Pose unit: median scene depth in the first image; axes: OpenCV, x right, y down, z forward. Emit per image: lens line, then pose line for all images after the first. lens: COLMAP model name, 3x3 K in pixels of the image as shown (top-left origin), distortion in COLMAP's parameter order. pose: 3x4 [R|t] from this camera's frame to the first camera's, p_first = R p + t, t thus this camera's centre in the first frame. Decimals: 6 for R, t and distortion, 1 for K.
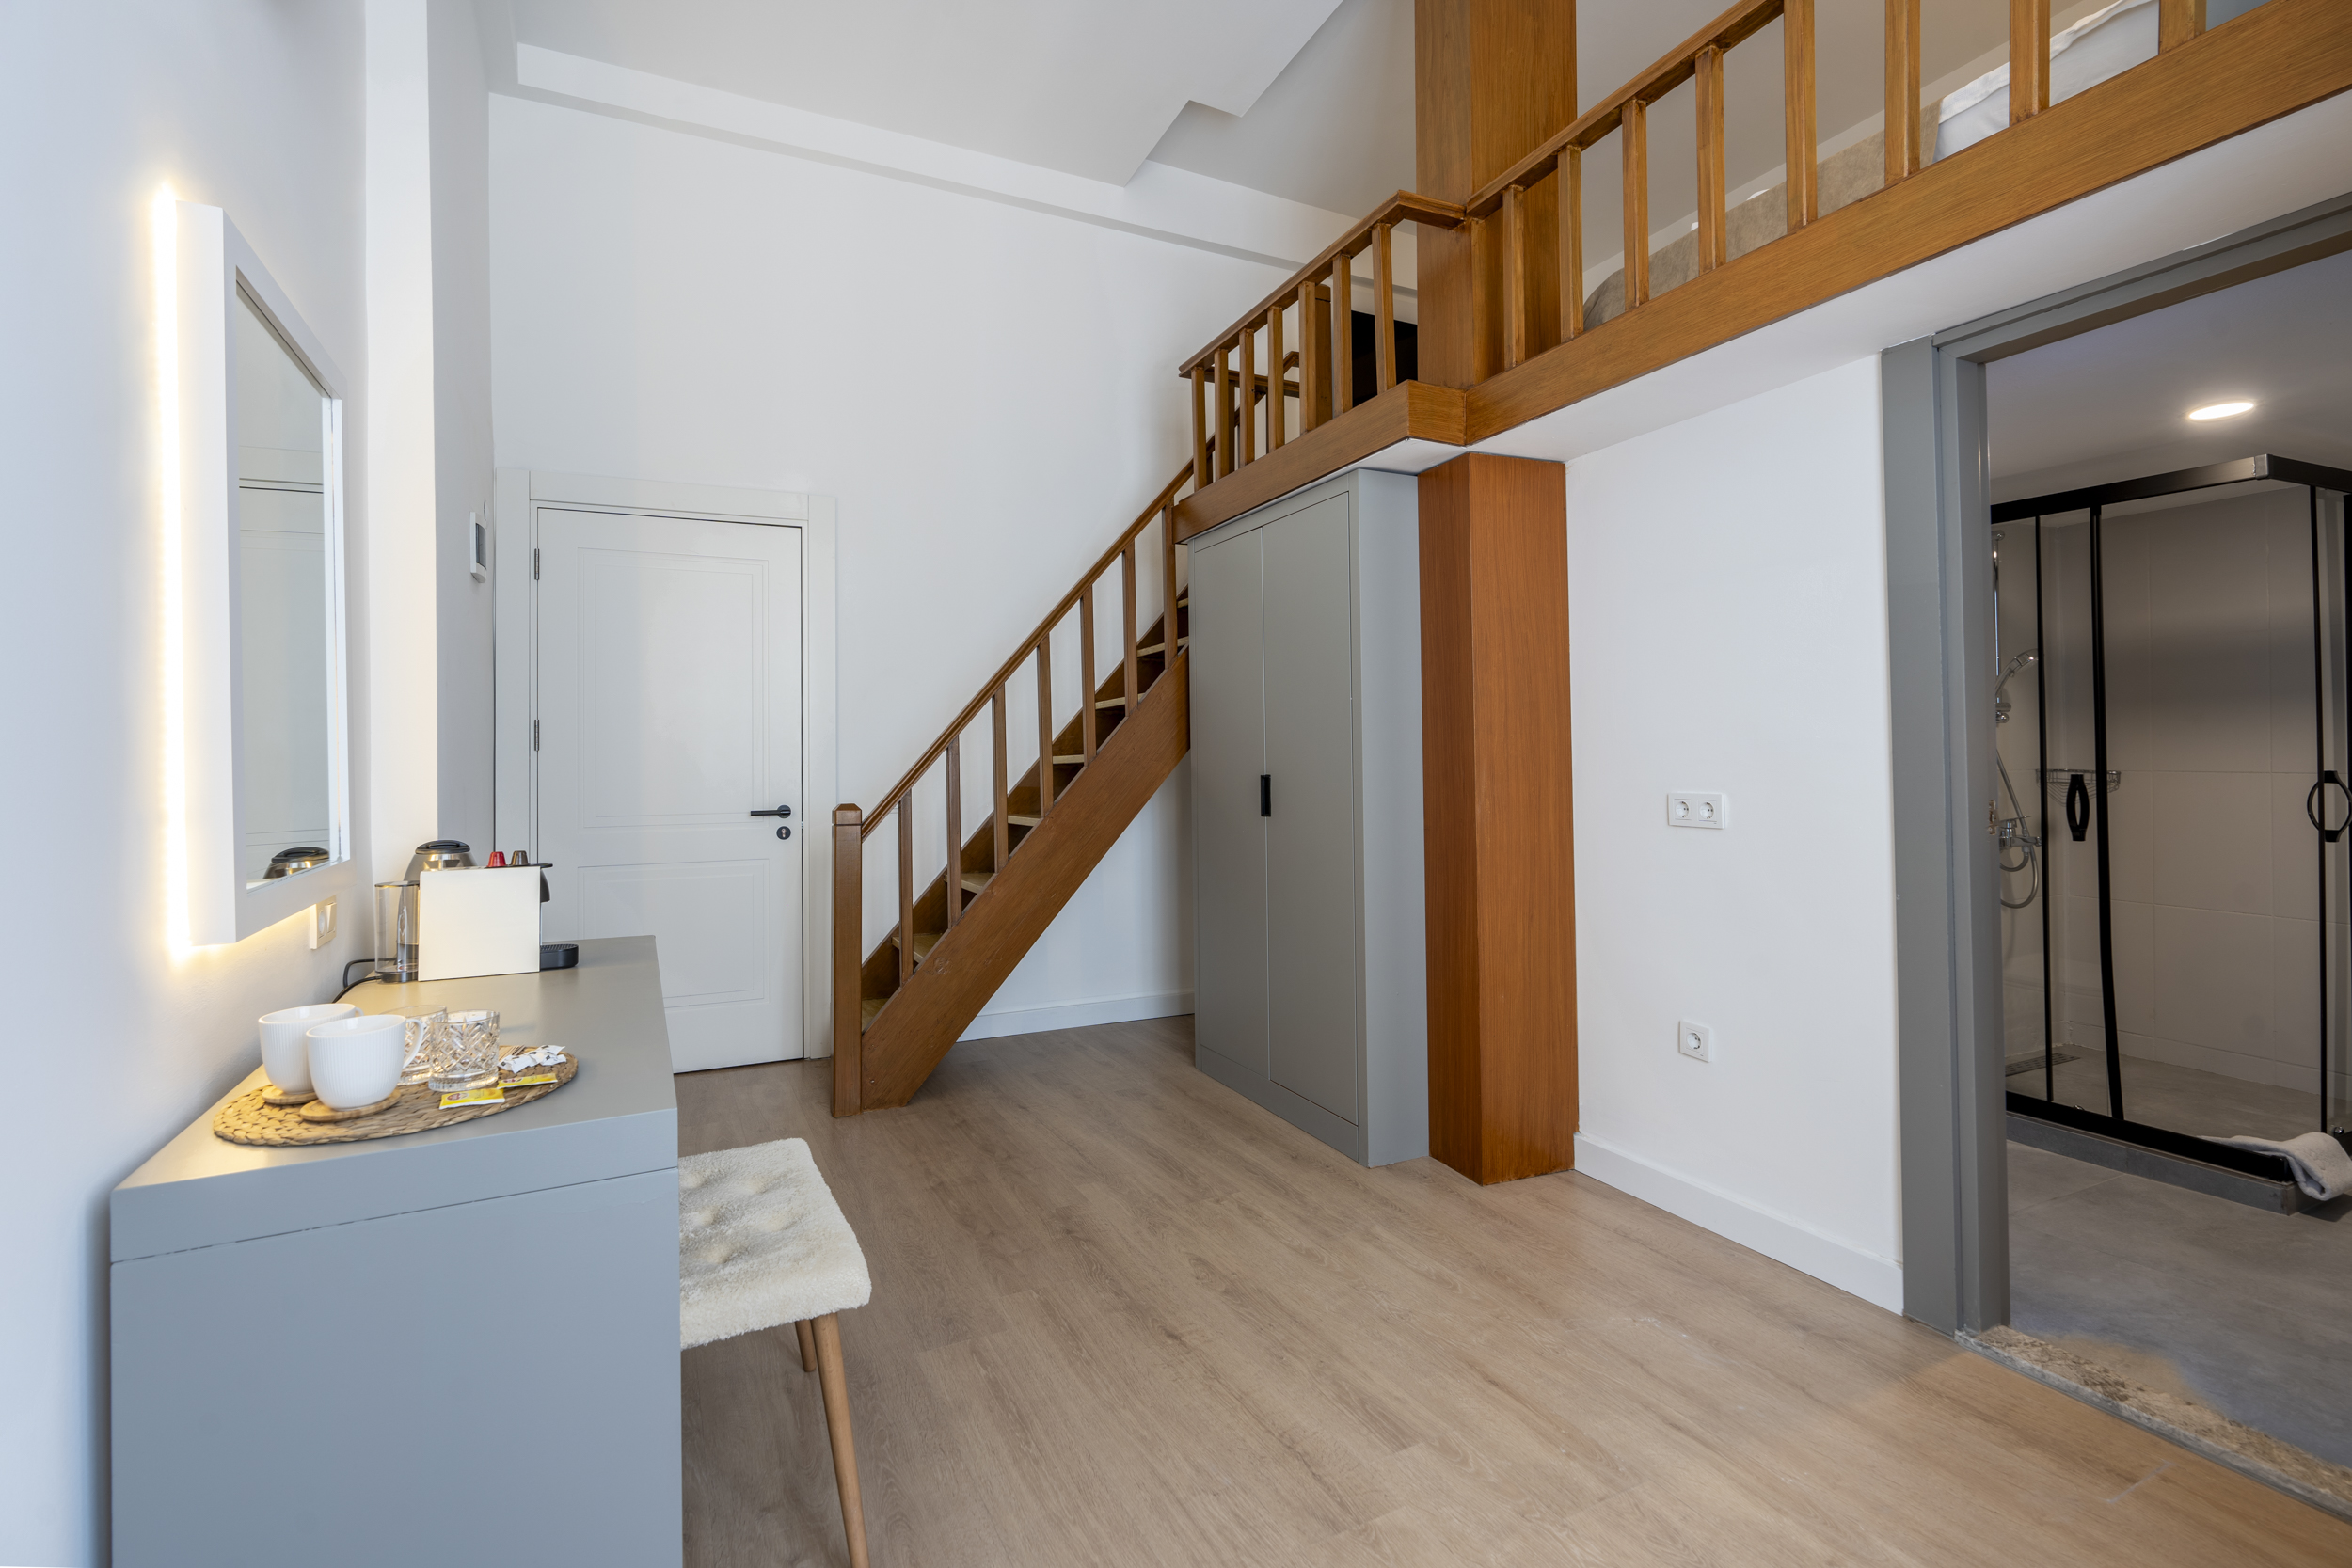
lens RADIAL K [[1064.5, 0, 1172.3], [0, 1064.5, 725.9], [0, 0, 1]] dist [-0.005591, 0.002365]
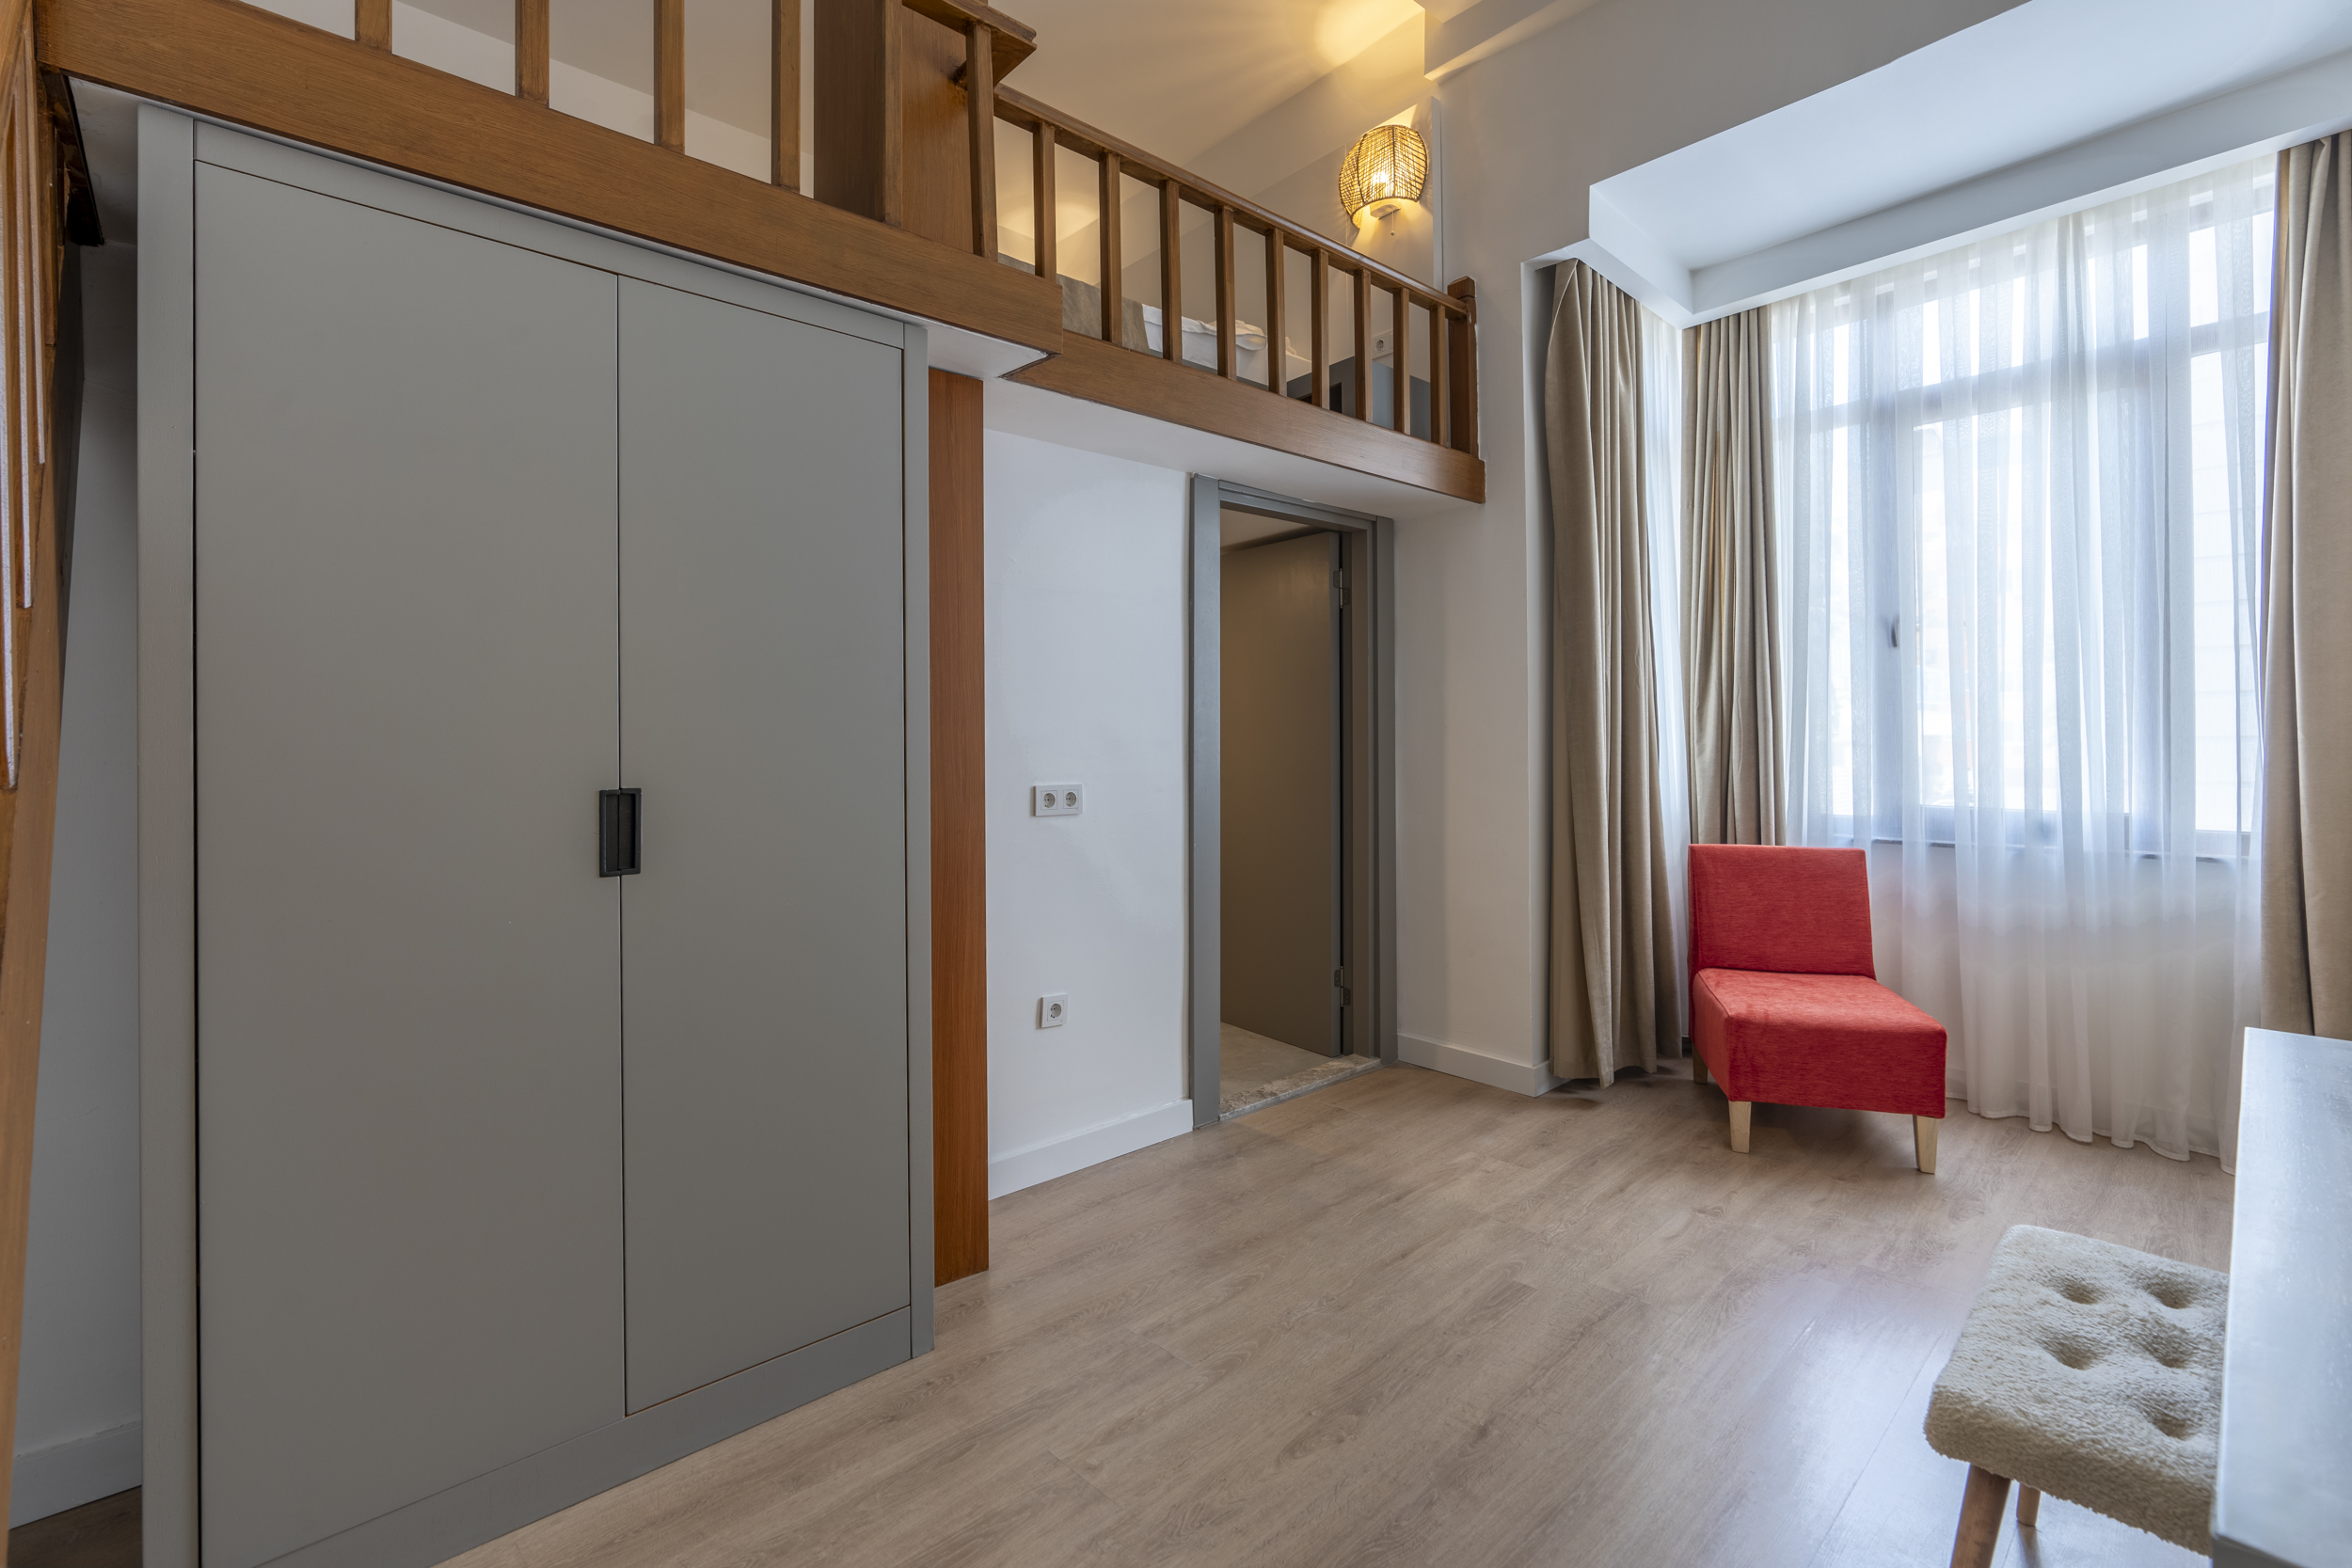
lens RADIAL K [[1064.5, 0, 1188.7], [0, 1064.5, 738.3], [0, 0, 1]] dist [-0.005591, 0.002365]
pose [[-0.298782, 0.016190, 0.954184, -0.610739], [-0.018888, 0.999560, -0.022875, 0.037009], [-0.954134, -0.024858, -0.298345, 1.219217]]
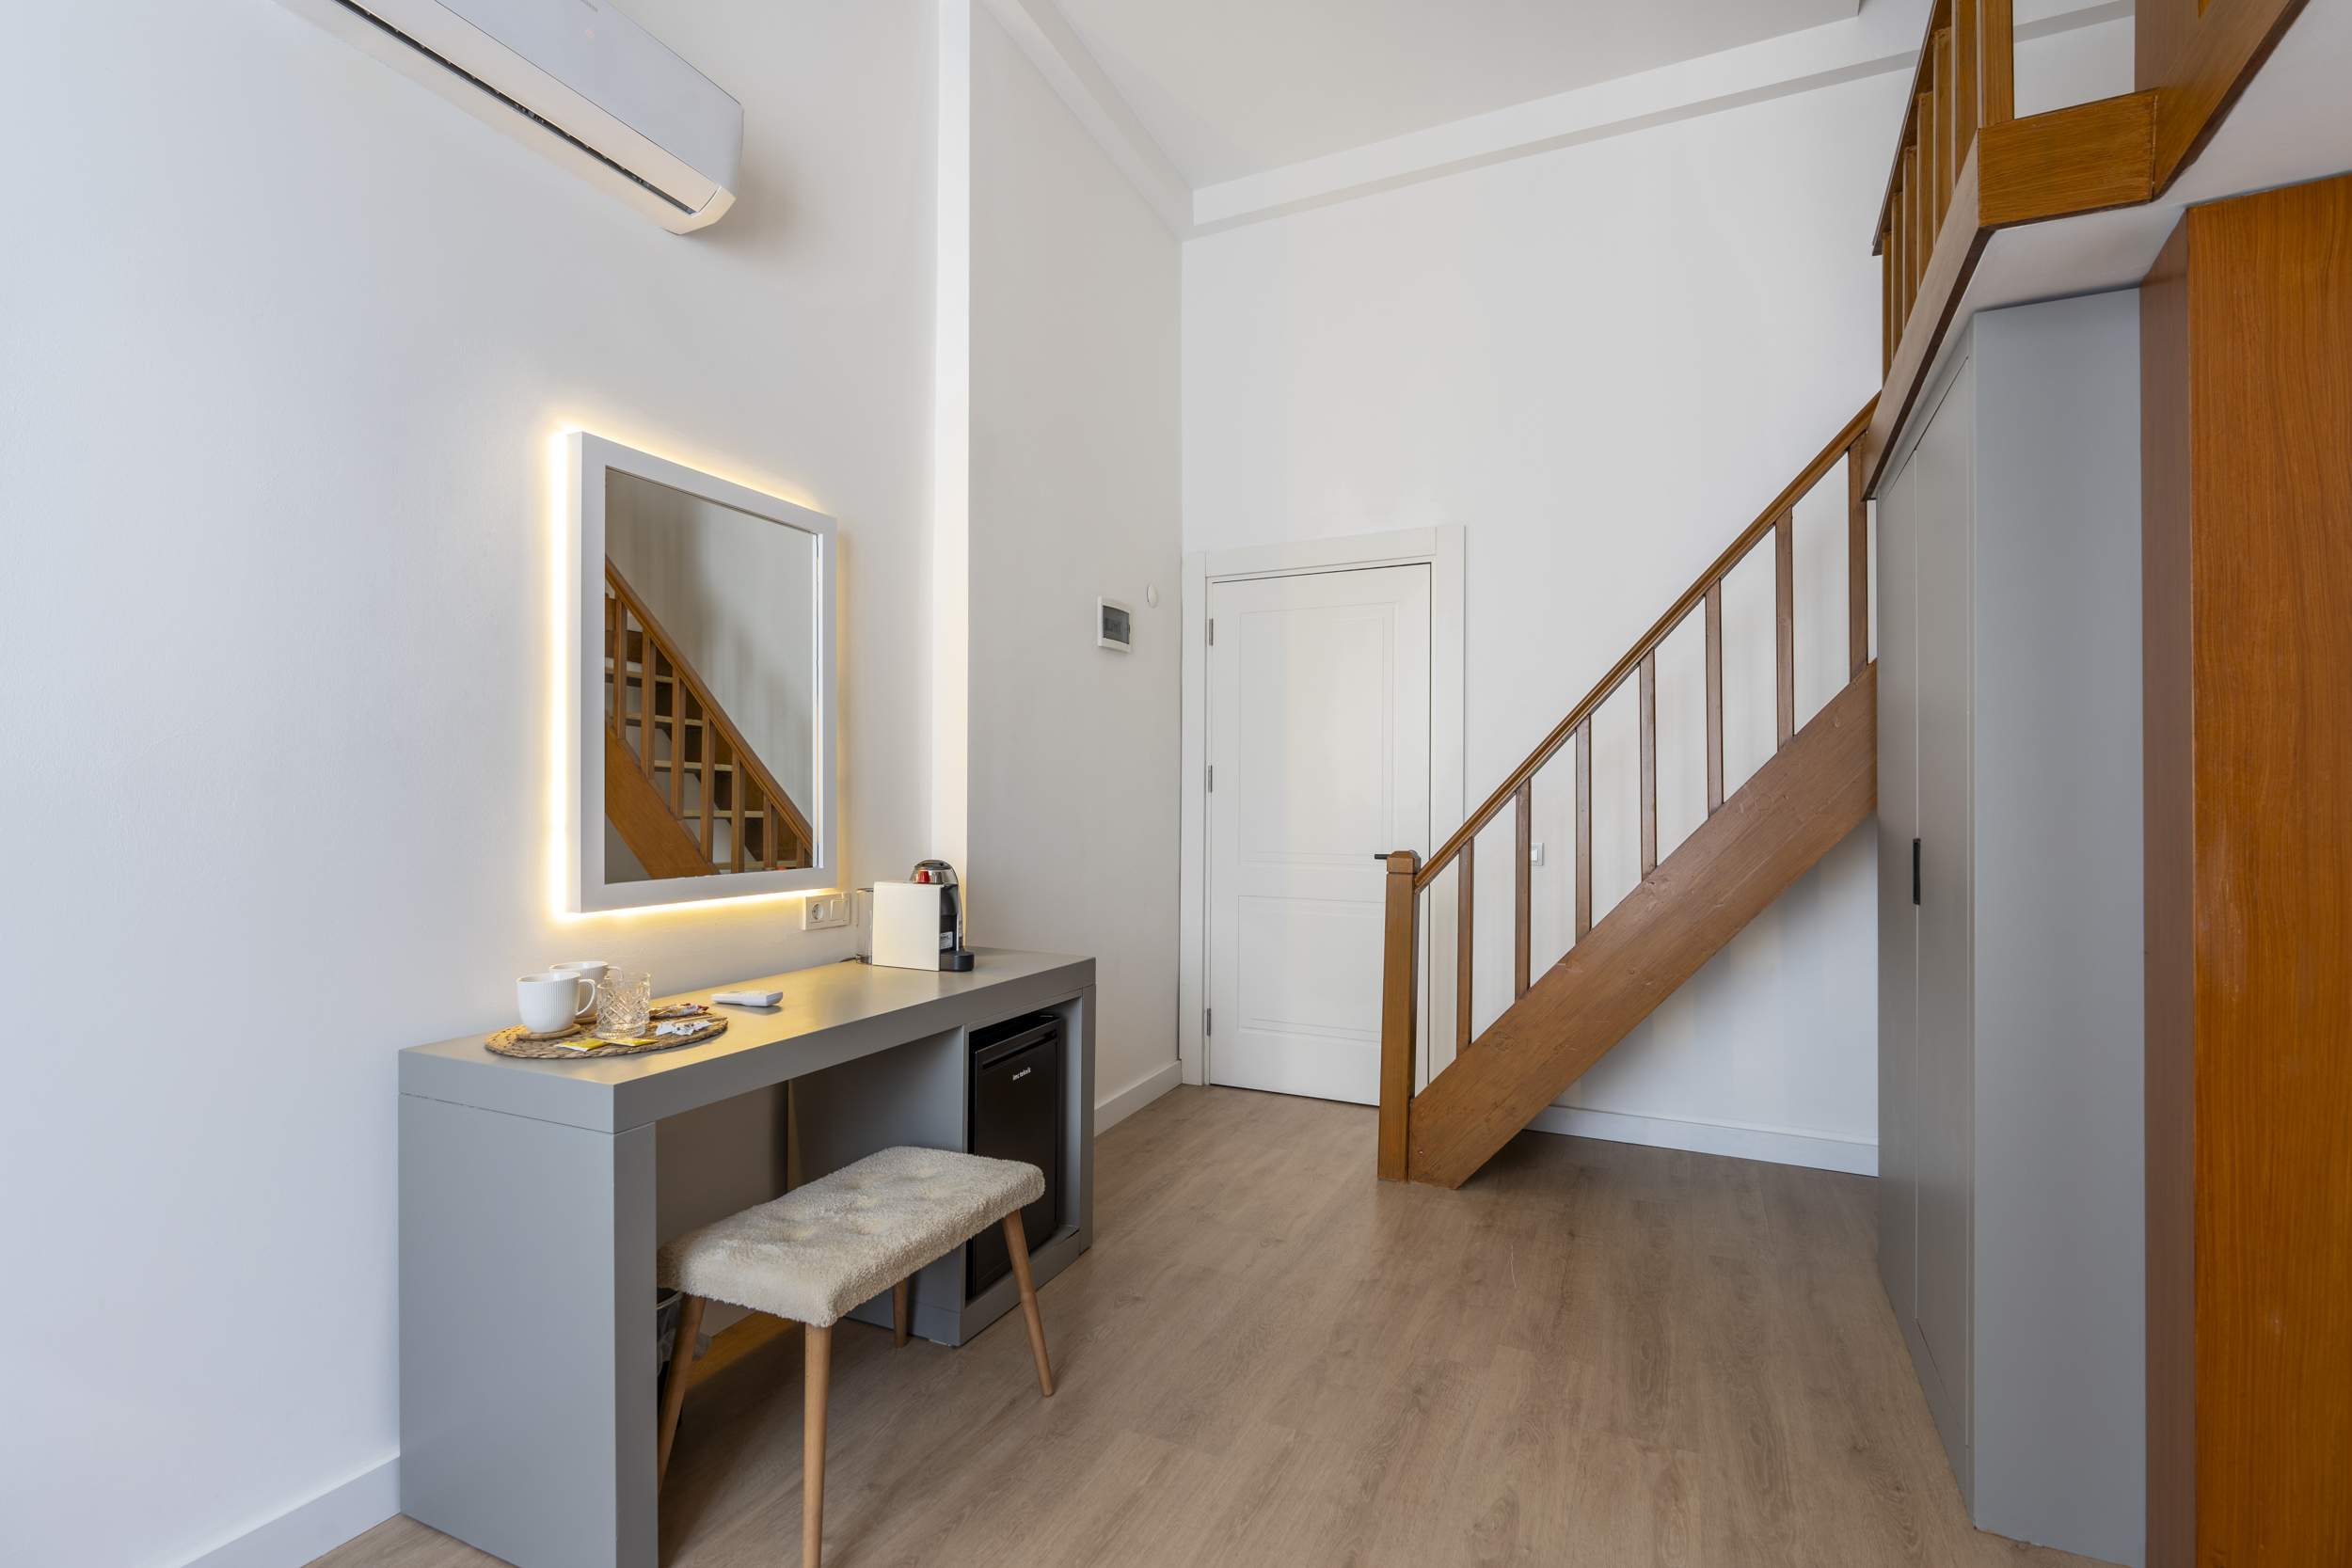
lens RADIAL K [[1064.5, 0, 1191.3], [0, 1064.5, 774.3], [0, 0, 1]] dist [-0.005591, 0.002365]
pose [[0.624648, -0.007216, -0.780873, 0.427586], [0.009975, 0.999949, -0.001262, 0.007440], [0.780842, -0.007001, 0.624689, 0.365333]]
